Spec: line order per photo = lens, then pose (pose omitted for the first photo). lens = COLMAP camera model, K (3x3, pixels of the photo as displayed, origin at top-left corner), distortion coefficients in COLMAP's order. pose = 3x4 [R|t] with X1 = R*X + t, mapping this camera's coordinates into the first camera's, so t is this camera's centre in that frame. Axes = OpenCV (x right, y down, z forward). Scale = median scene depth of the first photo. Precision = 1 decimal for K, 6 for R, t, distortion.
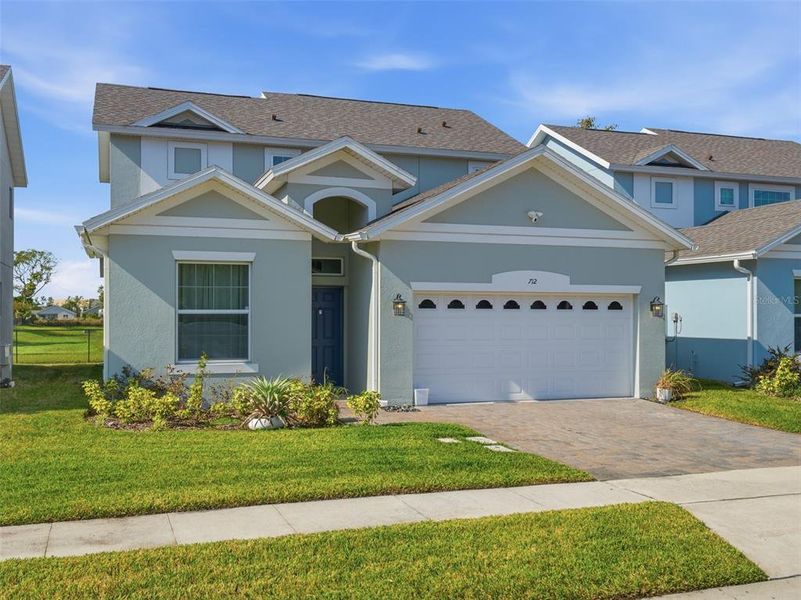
lens RADIAL K [[806.6, 0, 399.7], [0, 806.6, 302.5], [0, 0, 1]] dist [0.002758, 0.000000]
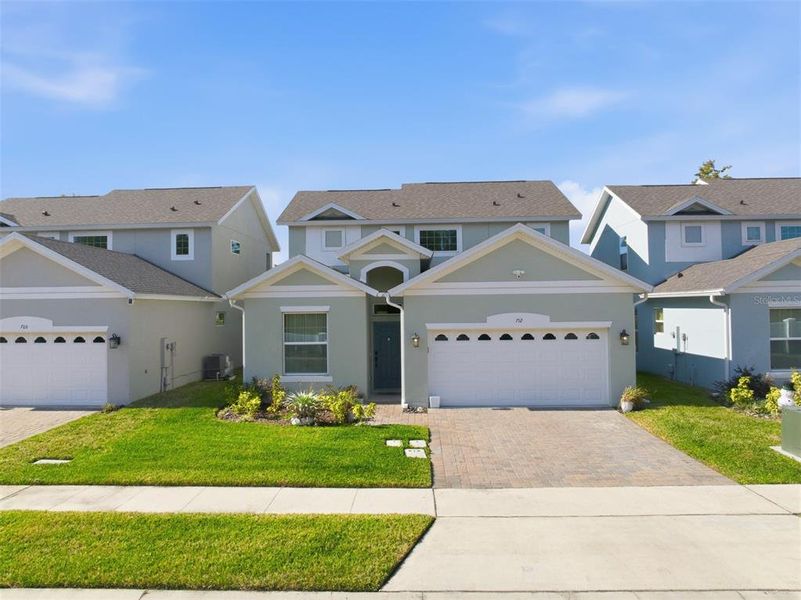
lens RADIAL K [[555.6, 0, 398.0], [0, 555.6, 288.2], [0, 0, 1]] dist [-0.043123, 0.006468]
pose [[0.930800, -0.026825, -0.364544, 0.328947], [0.020684, 0.999571, -0.020741, -0.068025], [0.364944, 0.011766, 0.930955, 0.035271]]
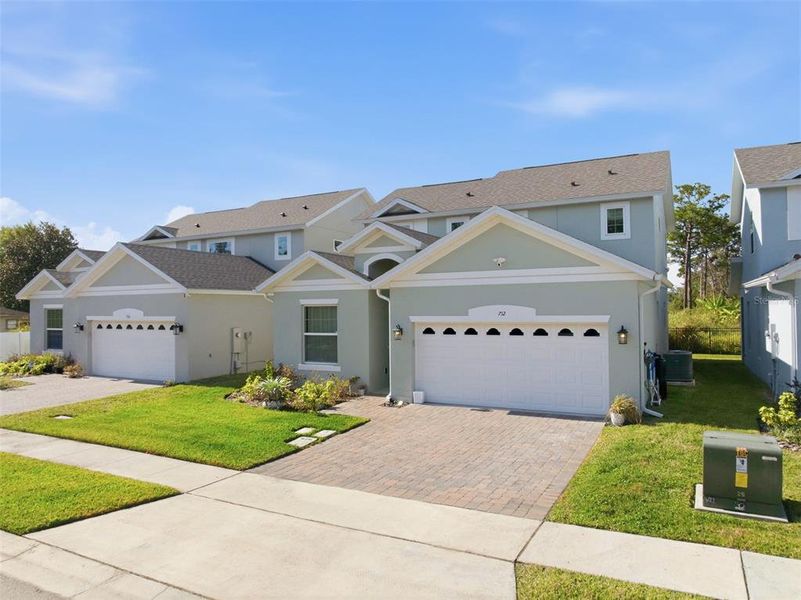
lens RADIAL K [[555.6, 0, 399.9], [0, 555.6, 295.1], [0, 0, 1]] dist [-0.043123, 0.006468]
pose [[0.682866, -0.027493, -0.730026, 0.703120], [0.025498, 0.999580, -0.013794, -0.048189], [0.730098, -0.009194, 0.683280, 0.306129]]
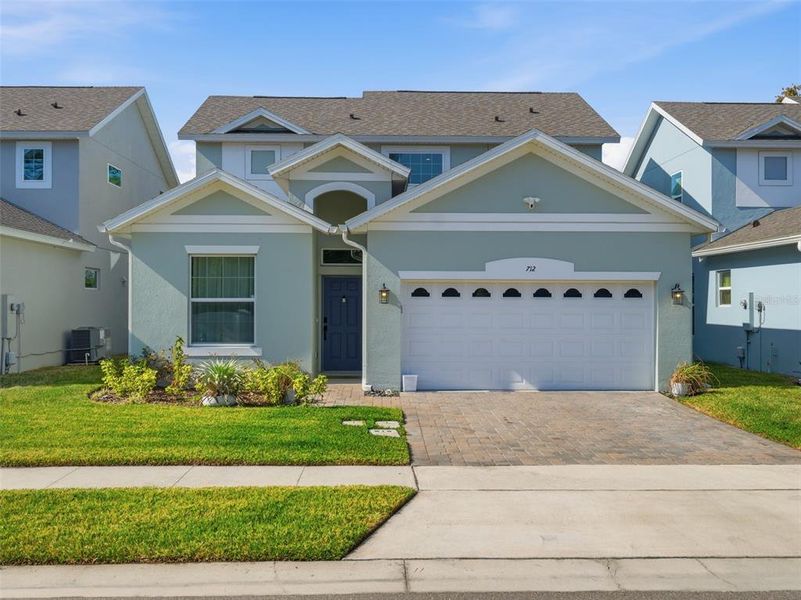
lens RADIAL K [[806.6, 0, 405.9], [0, 806.6, 295.7], [0, 0, 1]] dist [0.002758, 0.000000]
pose [[0.954528, -0.003027, -0.298107, 0.320334], [0.004338, 0.999984, 0.003734, 0.002312], [0.298091, -0.004857, 0.954525, 0.020129]]
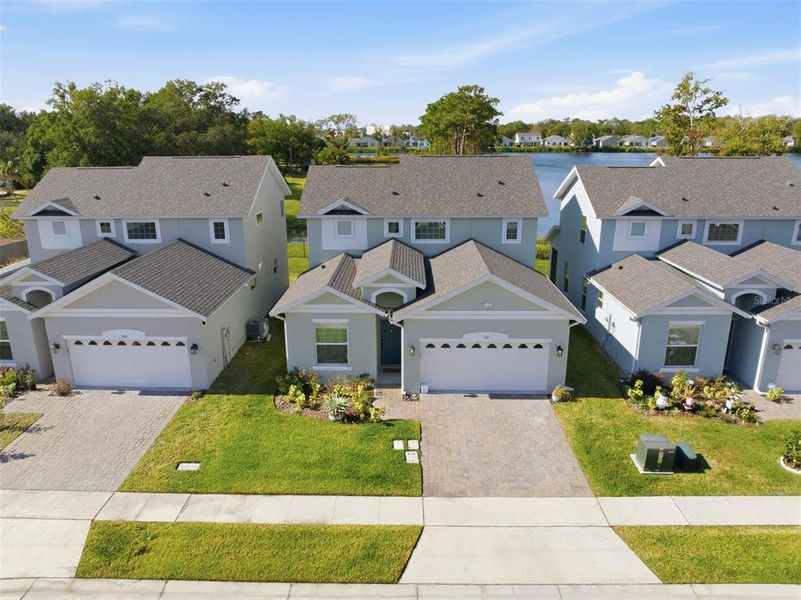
lens RADIAL K [[555.6, 0, 396.6], [0, 555.6, 284.3], [0, 0, 1]] dist [-0.043123, 0.006468]
pose [[0.935811, 0.084701, -0.342174, 0.419710], [0.013949, 0.961044, 0.276044, -0.534112], [0.352225, -0.263098, 0.898174, -0.246164]]
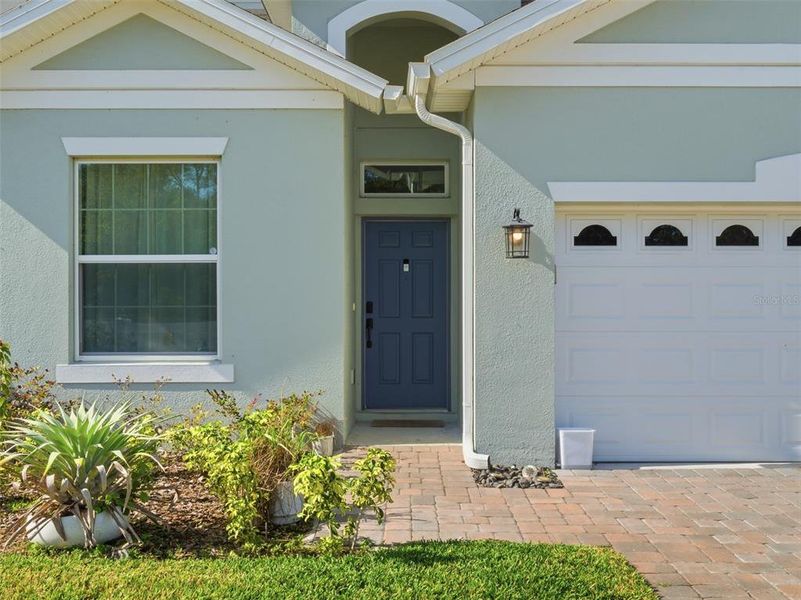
lens RADIAL K [[809.9, 0, 406.8], [0, 809.9, 312.8], [0, 0, 1]] dist [0.005831, 0.000000]
pose [[0.945380, -0.002948, -0.325958, 0.080748], [0.008318, 0.999852, 0.015082, 0.036548], [0.325865, -0.016970, 0.945264, 0.546837]]
